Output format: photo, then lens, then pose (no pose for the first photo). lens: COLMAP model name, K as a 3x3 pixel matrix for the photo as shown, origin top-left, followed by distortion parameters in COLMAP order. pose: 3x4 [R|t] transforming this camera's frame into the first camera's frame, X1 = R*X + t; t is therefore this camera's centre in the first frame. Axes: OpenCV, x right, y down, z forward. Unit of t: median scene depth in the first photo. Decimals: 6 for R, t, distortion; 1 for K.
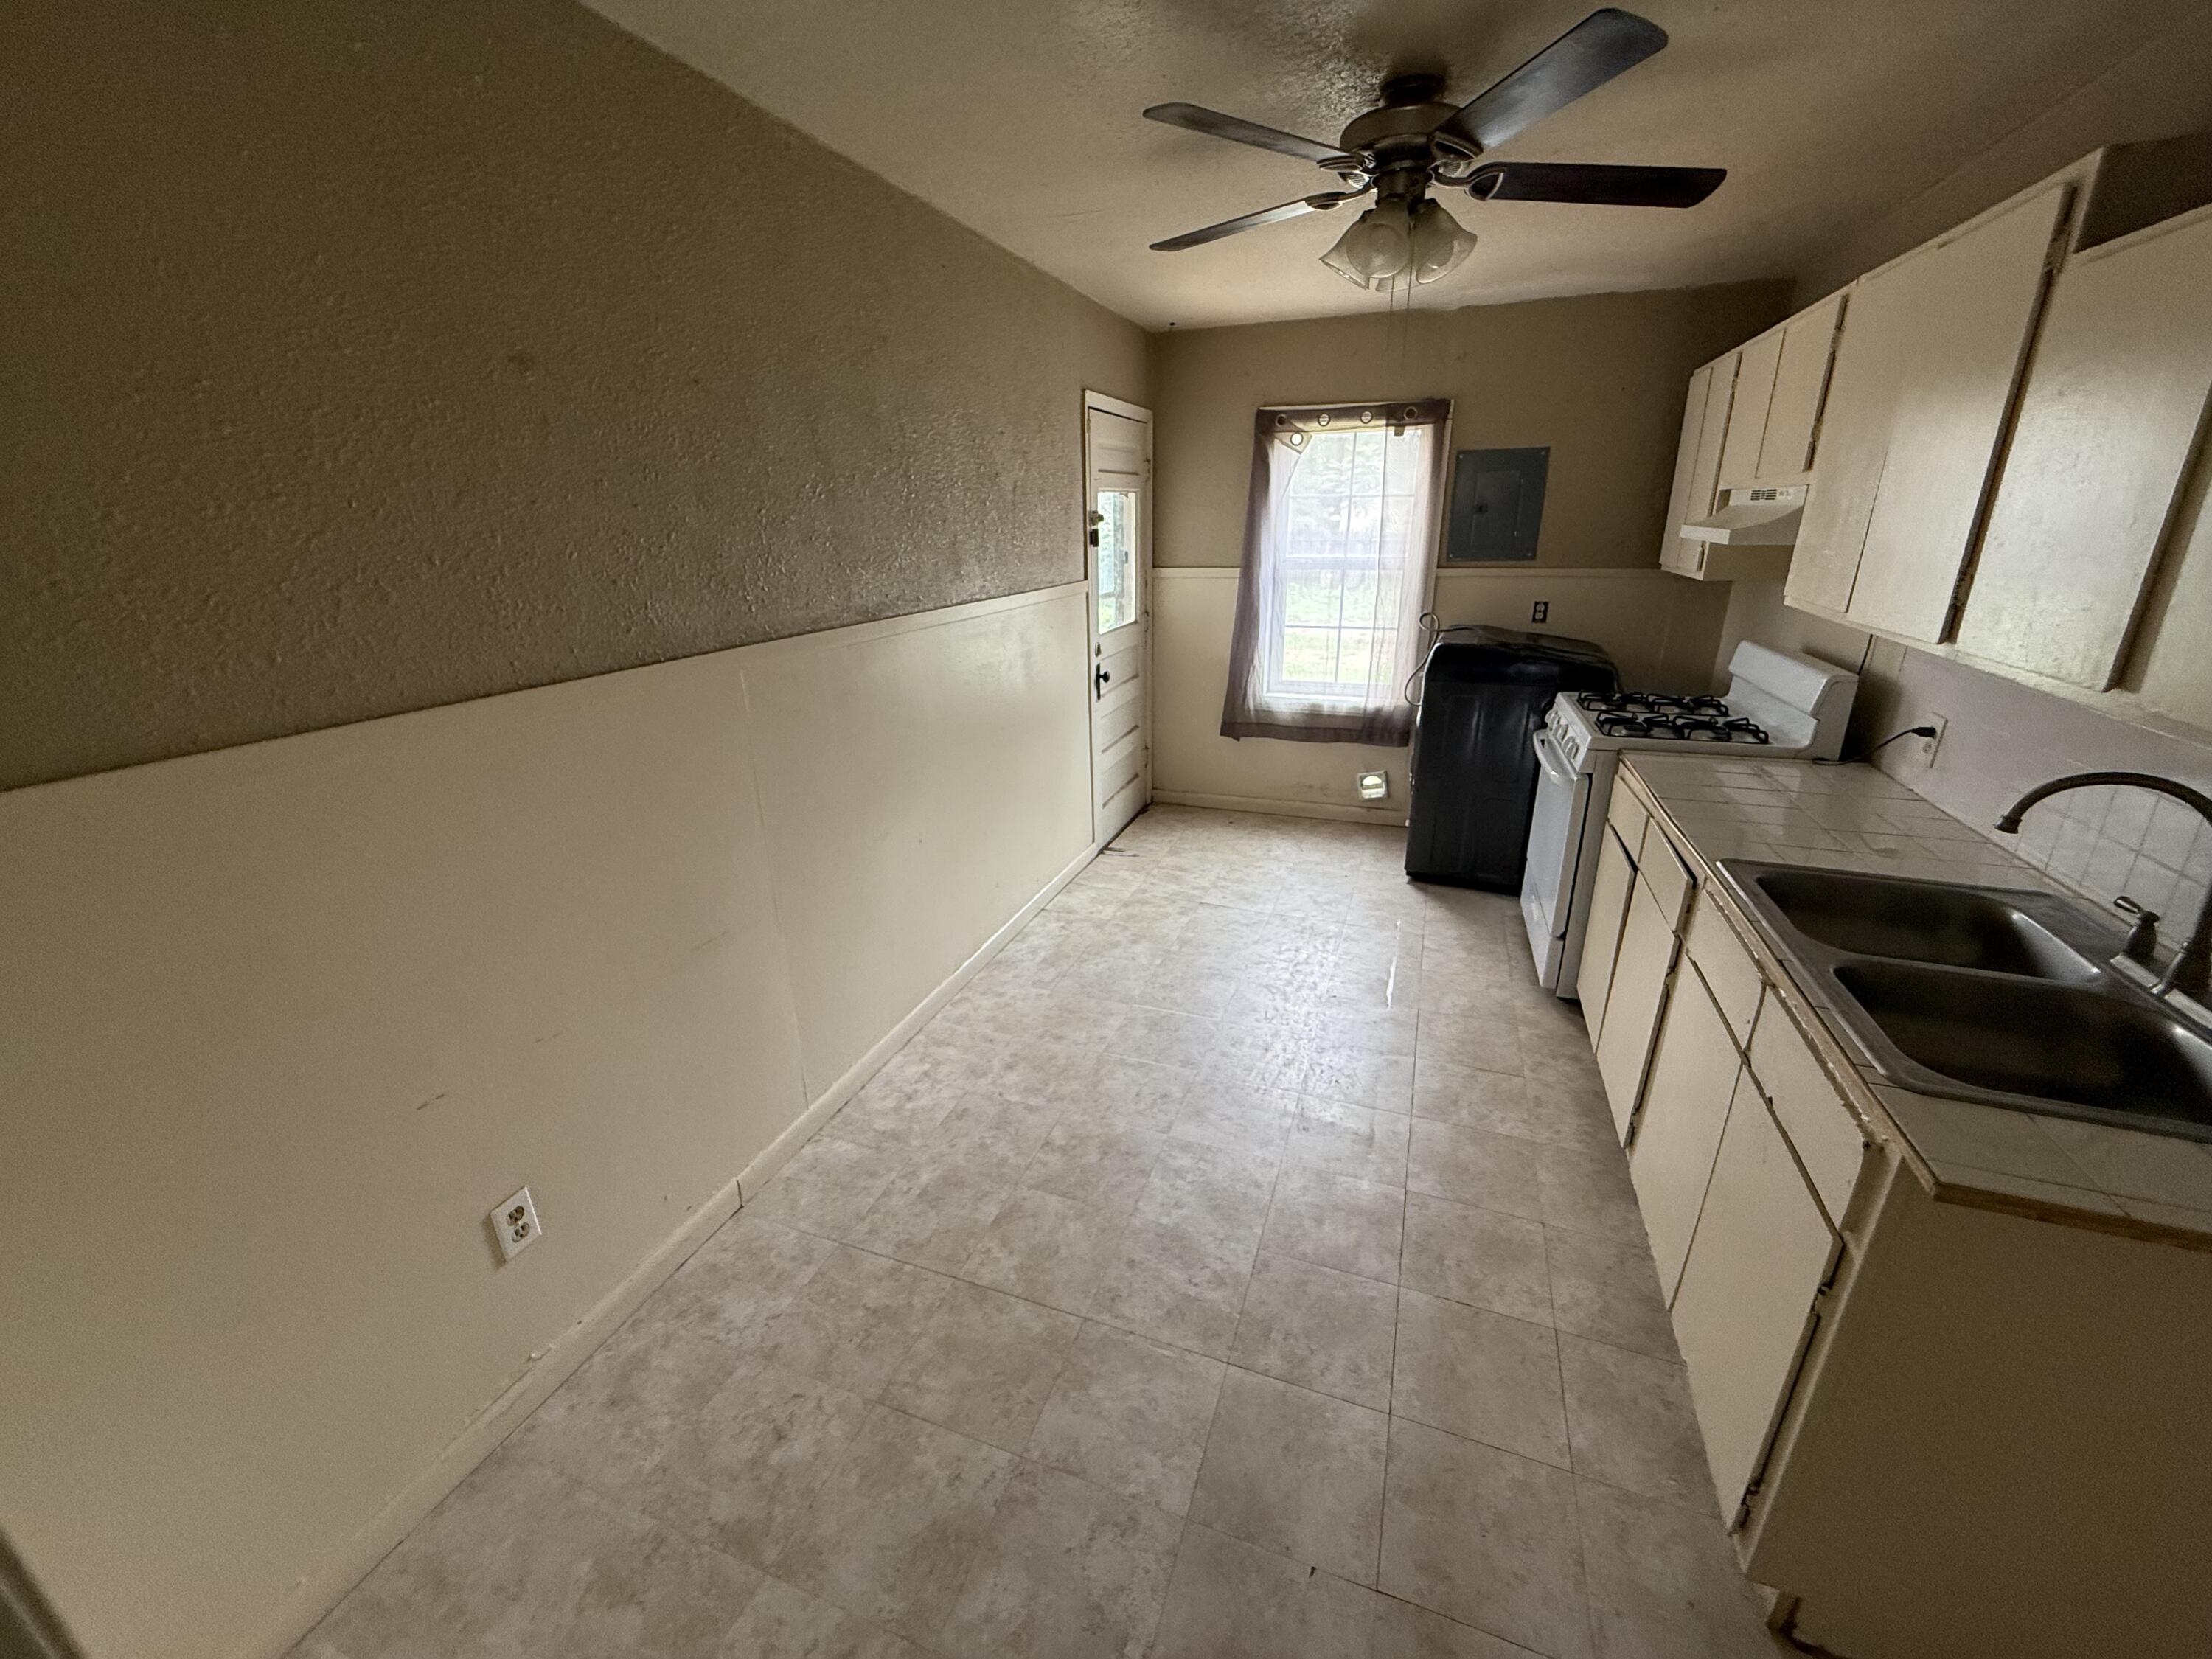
lens RADIAL K [[885.6, 0, 1102.7], [0, 885.6, 832.6], [0, 0, 1]] dist [-0.003055, -0.000179]
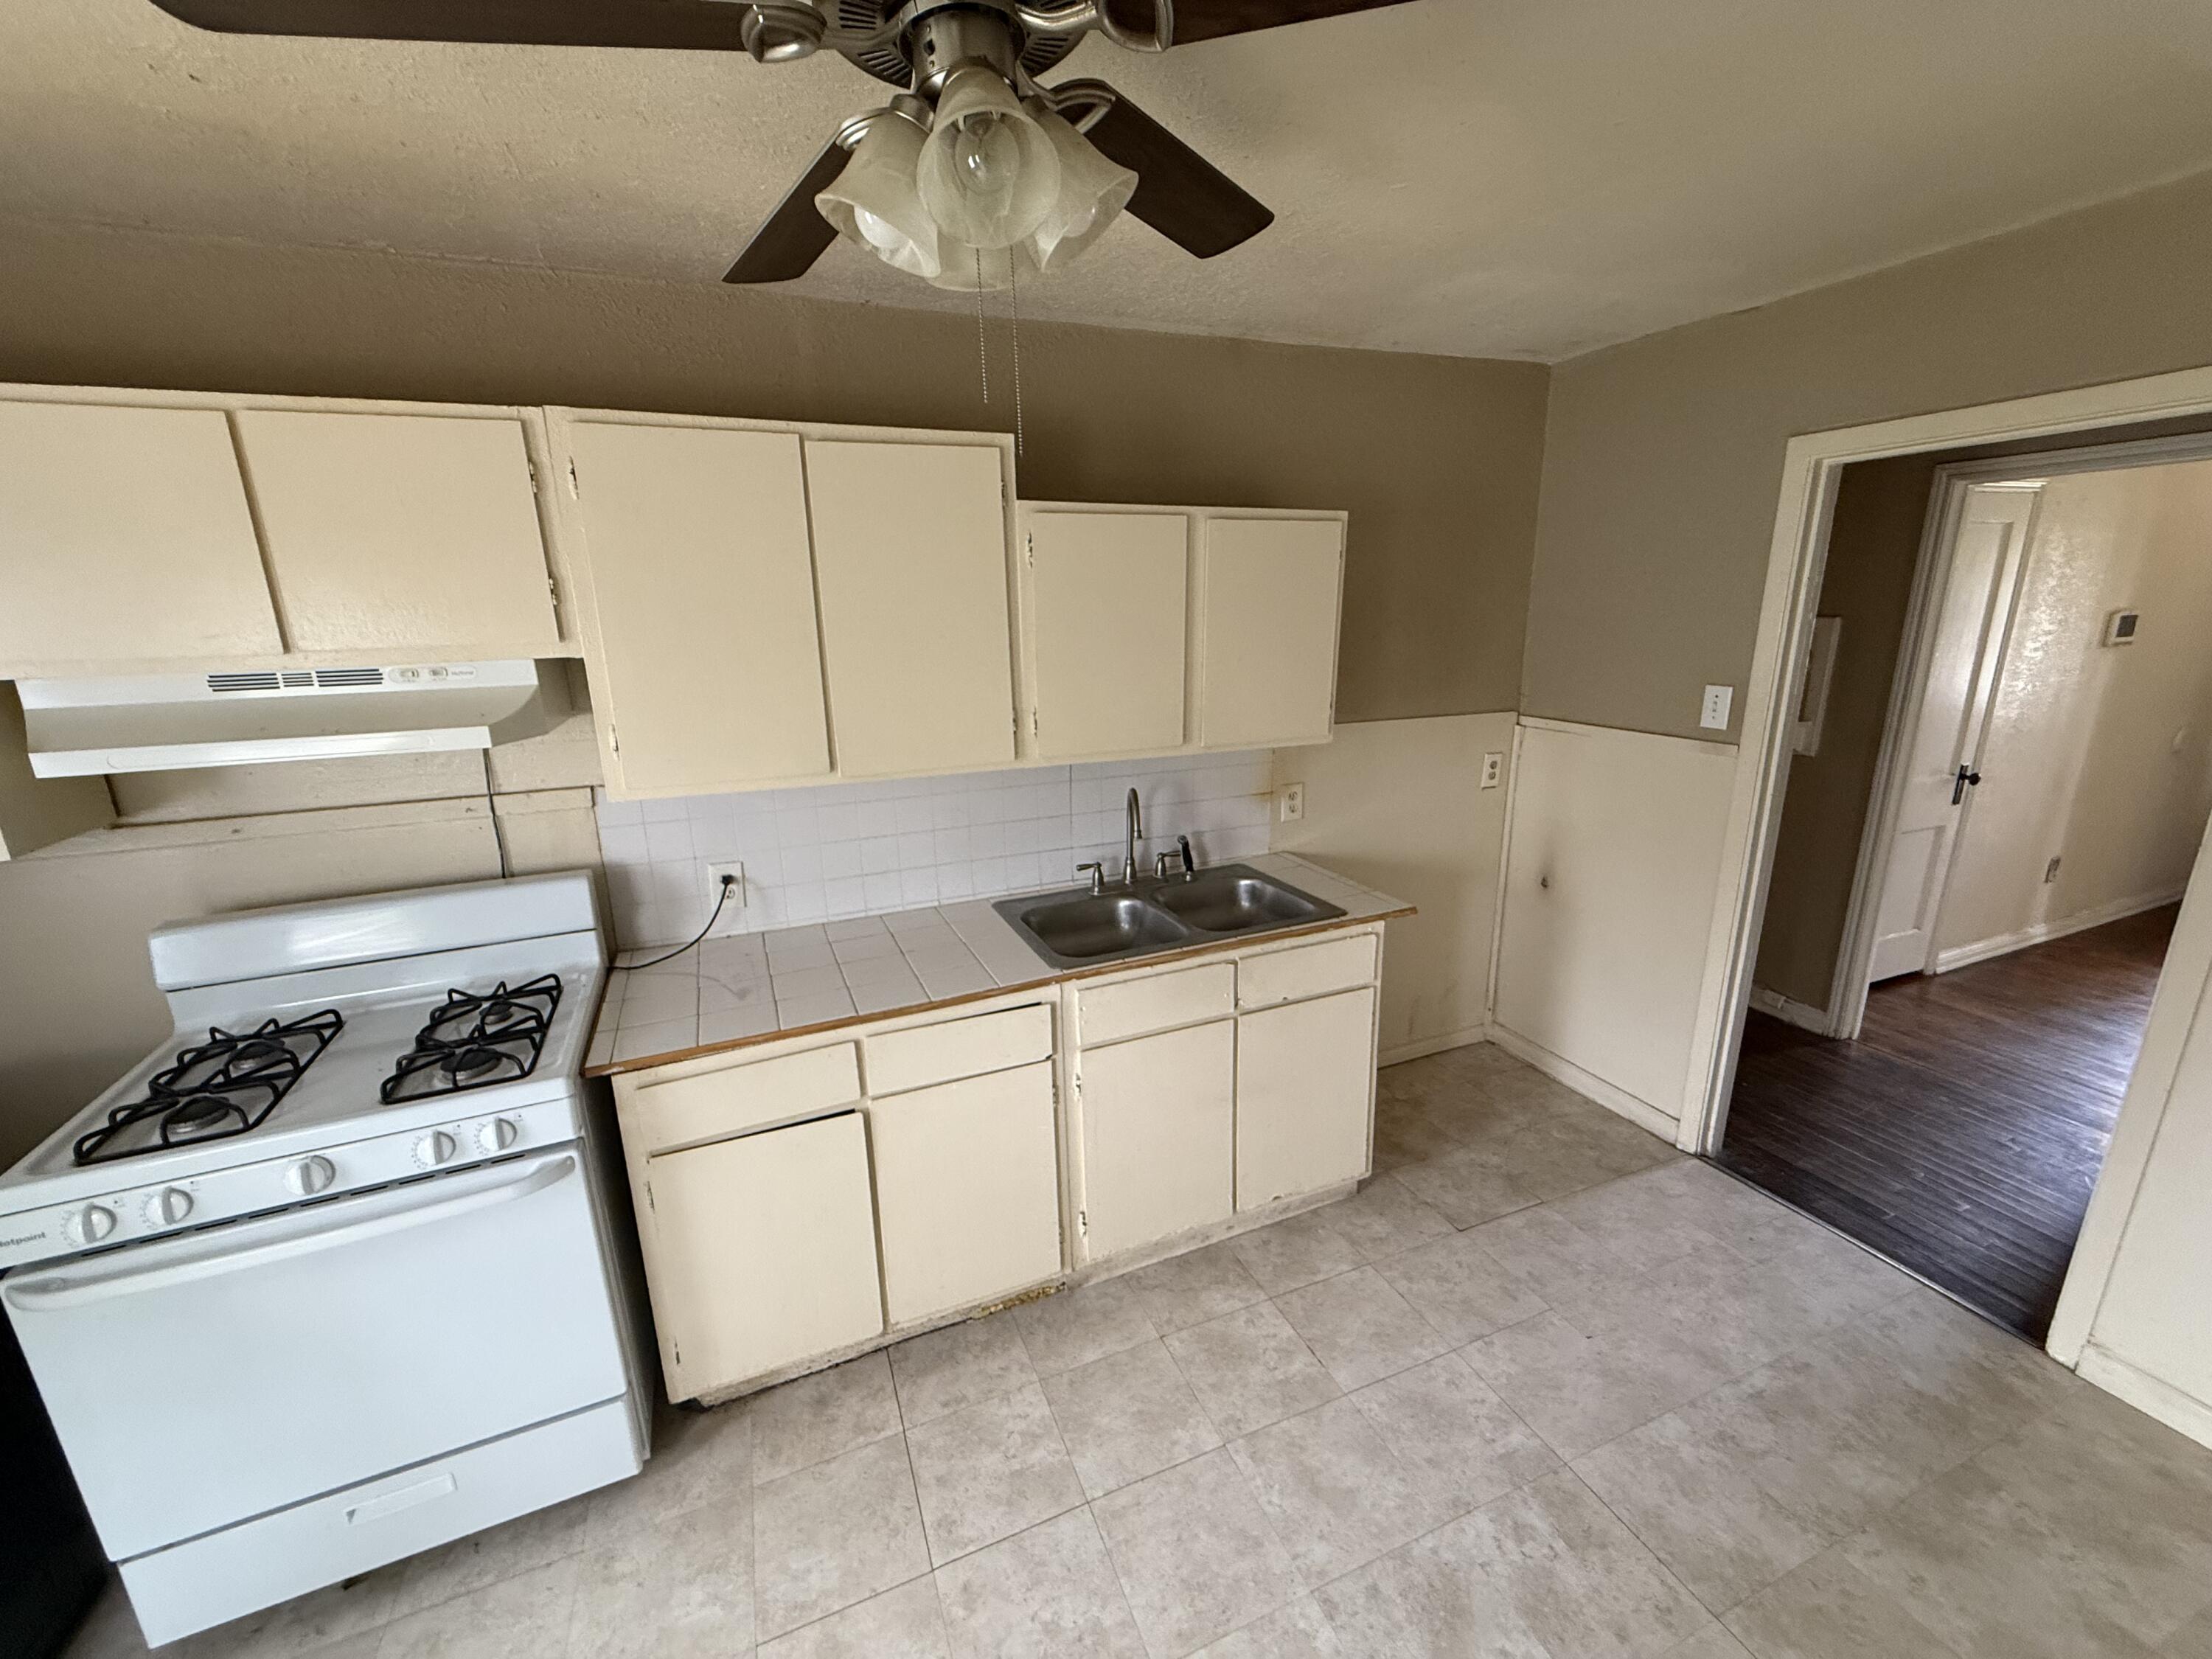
lens RADIAL K [[885.6, 0, 1100.7], [0, 885.6, 831.8], [0, 0, 1]] dist [-0.003055, -0.000179]
pose [[-0.678781, -0.156558, 0.717458, -0.100810], [0.280550, 0.847612, 0.450384, -0.569549], [-0.678637, 0.506995, -0.531420, 1.395718]]
